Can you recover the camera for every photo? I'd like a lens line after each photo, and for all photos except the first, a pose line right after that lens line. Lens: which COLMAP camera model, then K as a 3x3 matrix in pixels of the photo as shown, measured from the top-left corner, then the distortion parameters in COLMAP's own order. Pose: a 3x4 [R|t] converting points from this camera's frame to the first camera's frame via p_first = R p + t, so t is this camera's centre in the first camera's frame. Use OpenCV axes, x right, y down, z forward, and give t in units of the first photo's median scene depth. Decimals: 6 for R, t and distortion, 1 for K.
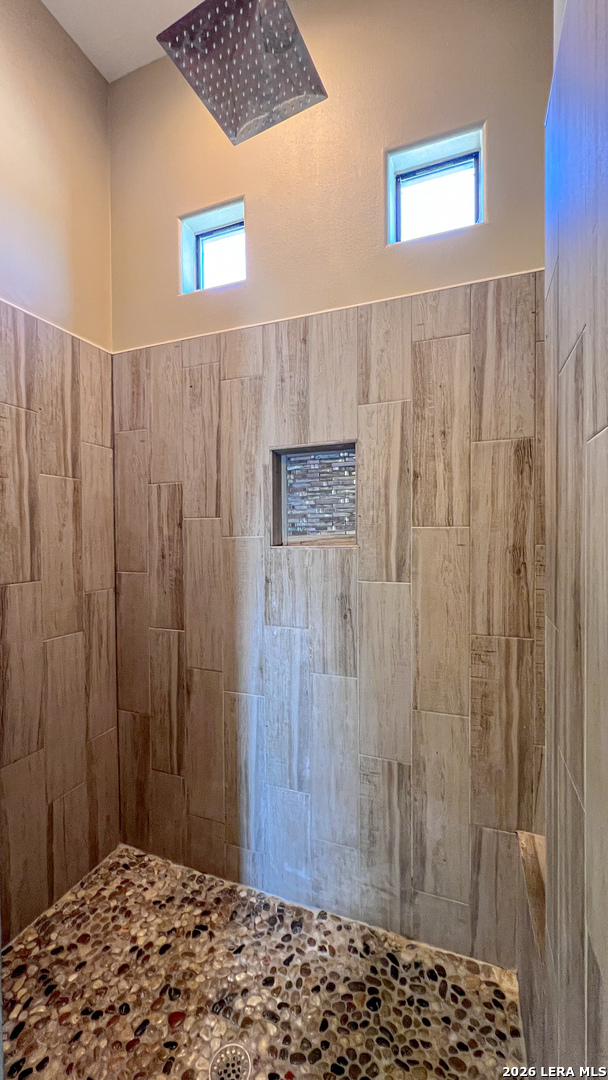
lens RADIAL K [[435.9, 0, 304.0], [0, 435.9, 540.0], [0, 0, 1]] dist [-0.000261, -0.000063]
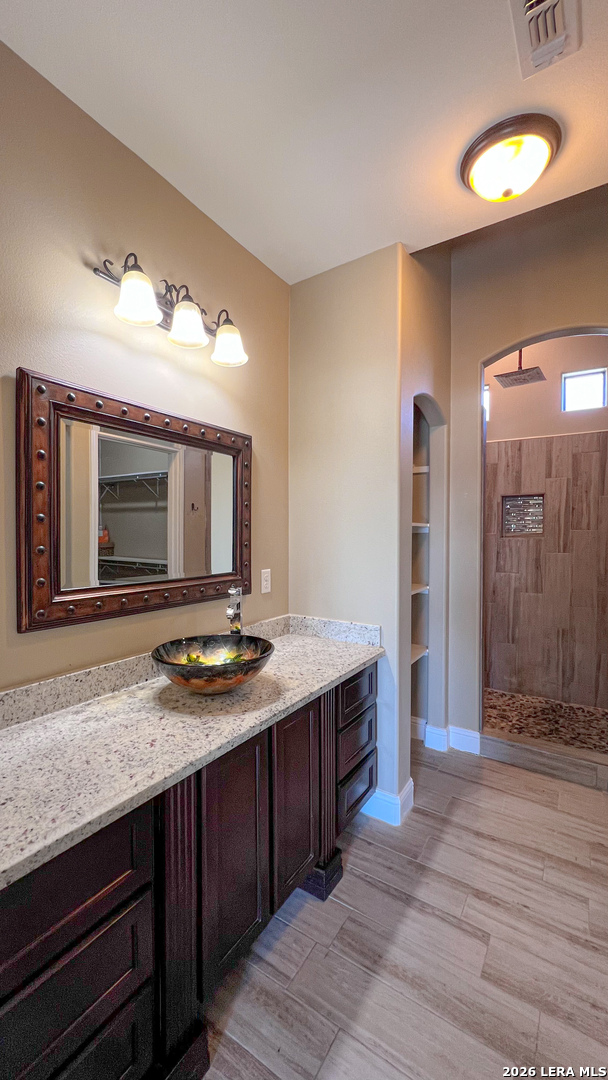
lens RADIAL K [[435.9, 0, 304.0], [0, 435.9, 540.0], [0, 0, 1]] dist [-0.000261, -0.000063]
pose [[0.978990, 0.016210, -0.203263, -0.682690], [-0.015499, 0.999867, 0.005087, 0.033823], [0.203319, -0.001830, 0.979111, -1.603972]]
